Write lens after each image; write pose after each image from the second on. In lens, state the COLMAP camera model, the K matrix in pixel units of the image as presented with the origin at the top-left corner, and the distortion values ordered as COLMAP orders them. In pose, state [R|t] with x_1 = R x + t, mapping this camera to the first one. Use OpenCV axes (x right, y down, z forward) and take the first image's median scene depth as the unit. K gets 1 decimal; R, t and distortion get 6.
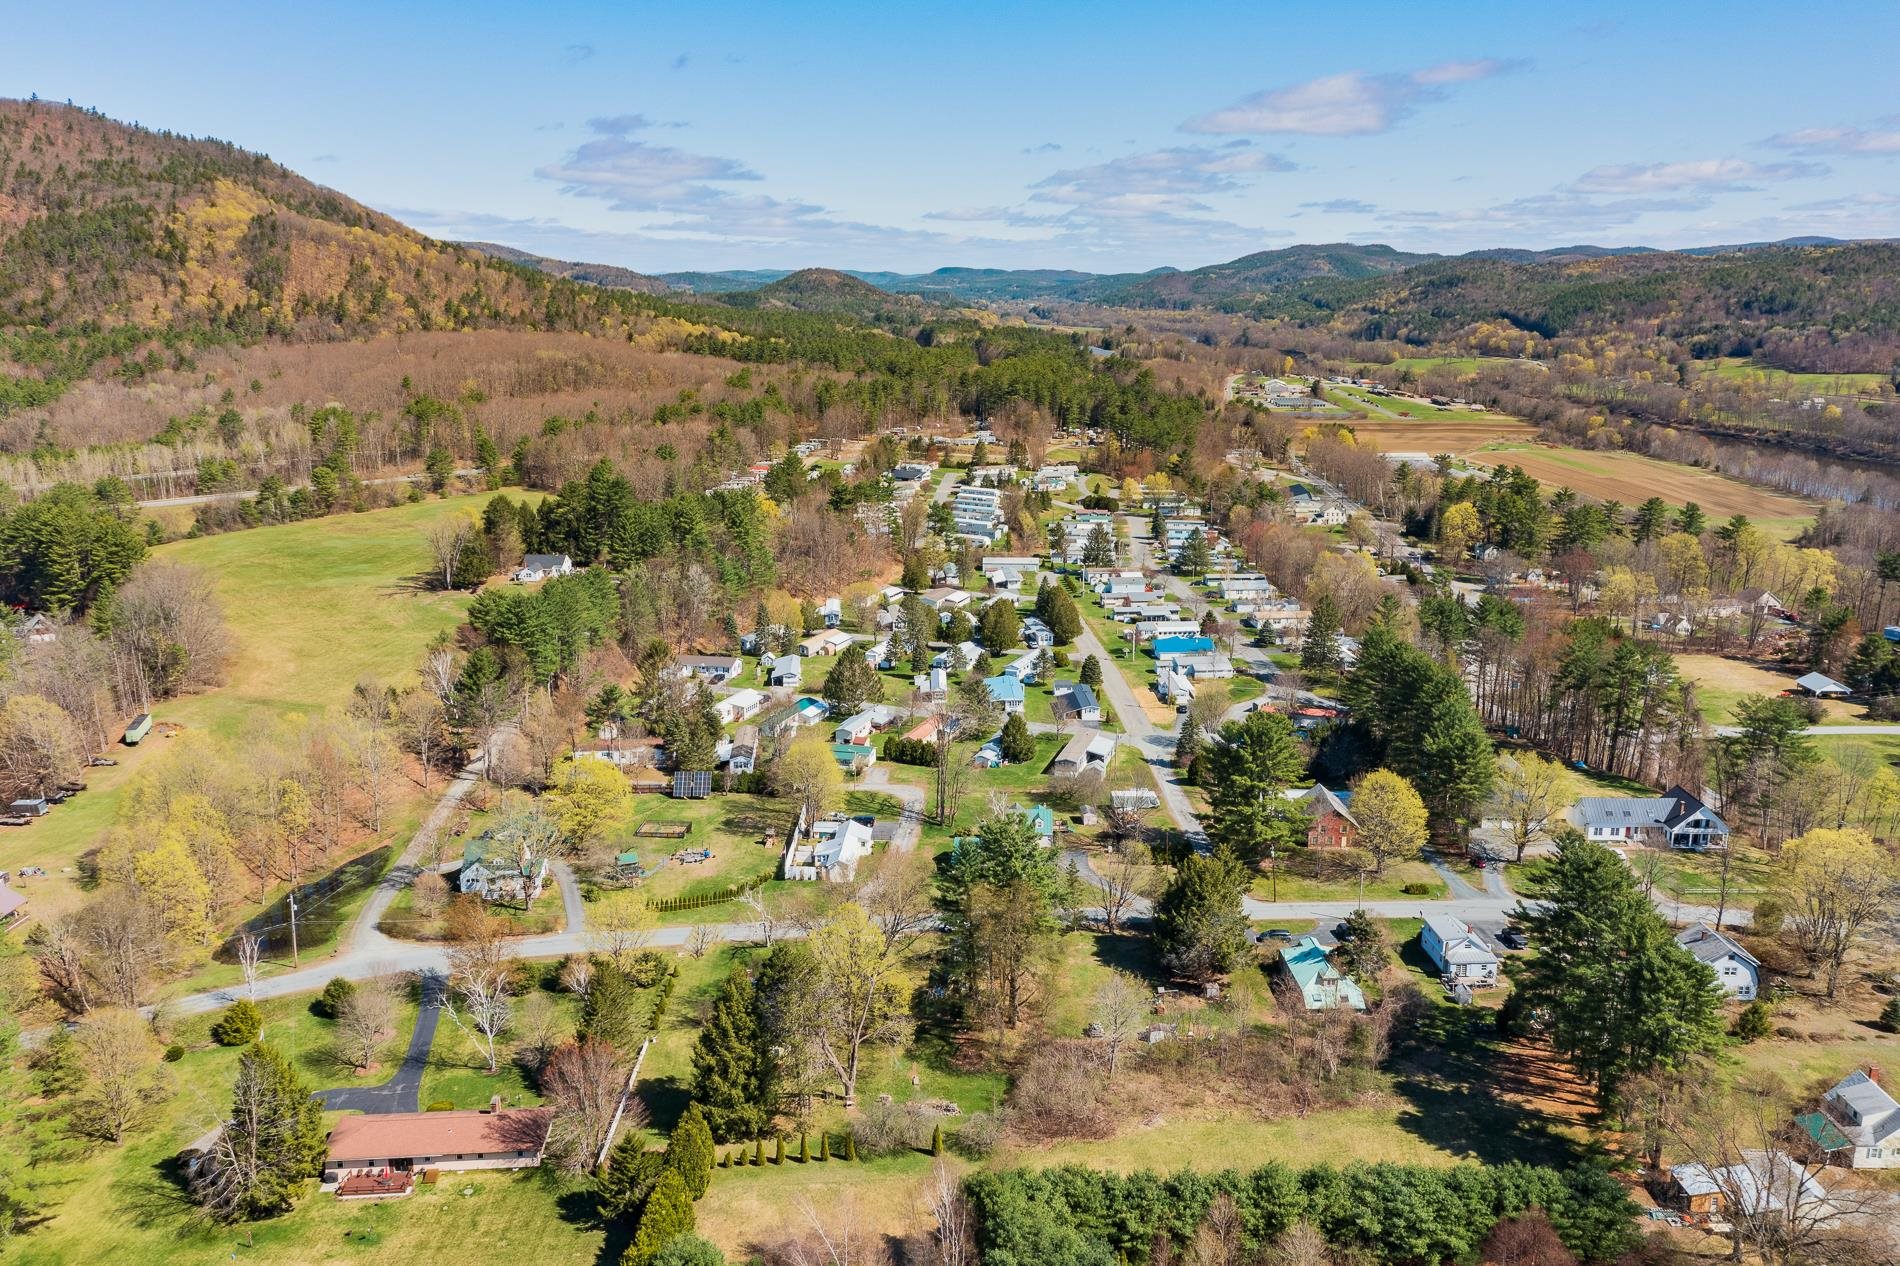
lens RADIAL K [[1505.9, 0, 950.0], [0, 1505.9, 633.0], [0, 0, 1]] dist [0.013824, 0.004947]
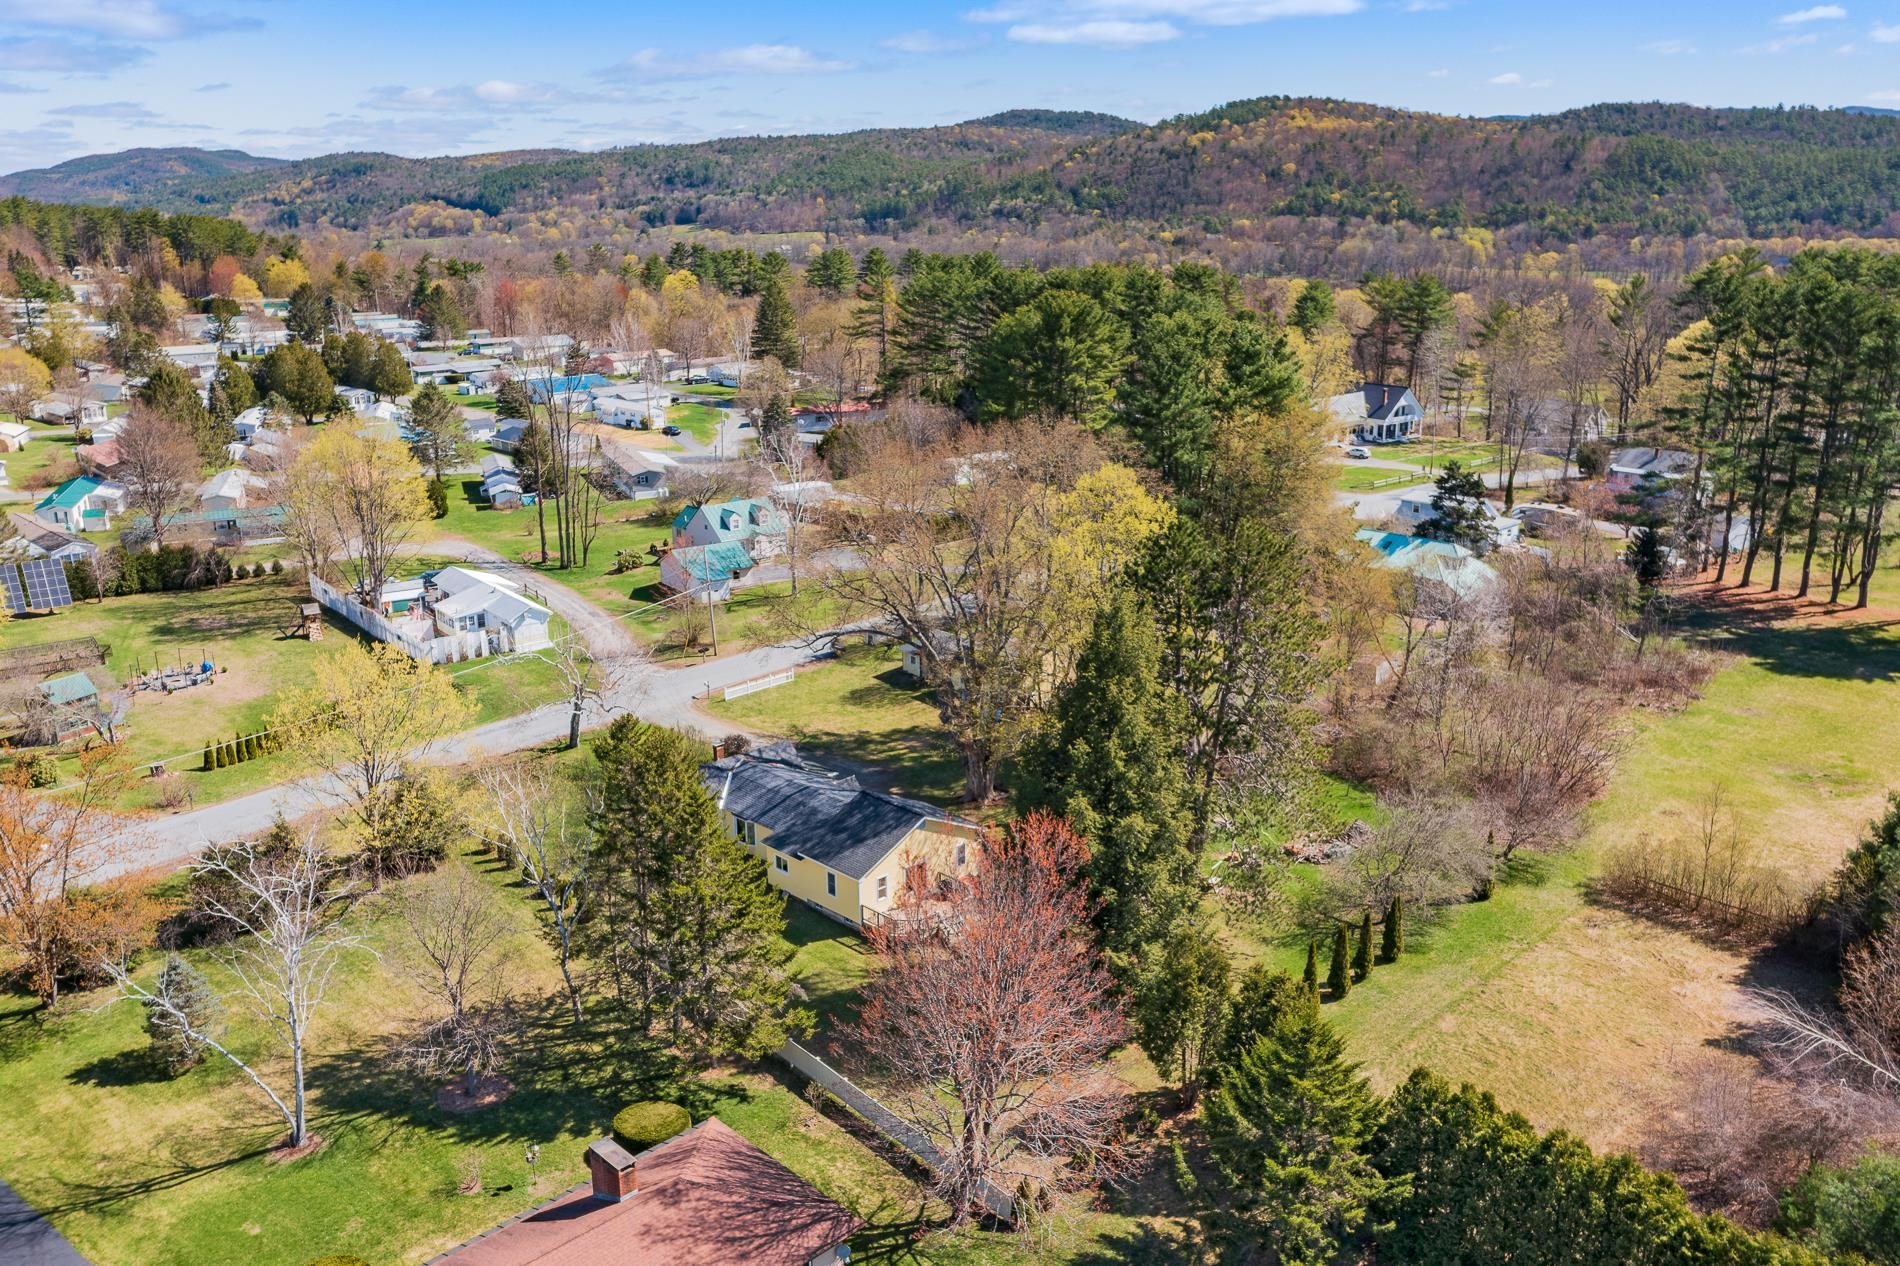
lens RADIAL K [[1505.9, 0, 950.0], [0, 1505.9, 633.0], [0, 0, 1]] dist [0.013824, 0.004947]
pose [[0.764630, -0.182324, 0.618141, -0.062938], [0.150525, 0.983143, 0.103786, 0.027442], [-0.626644, 0.013687, 0.779185, 0.107168]]
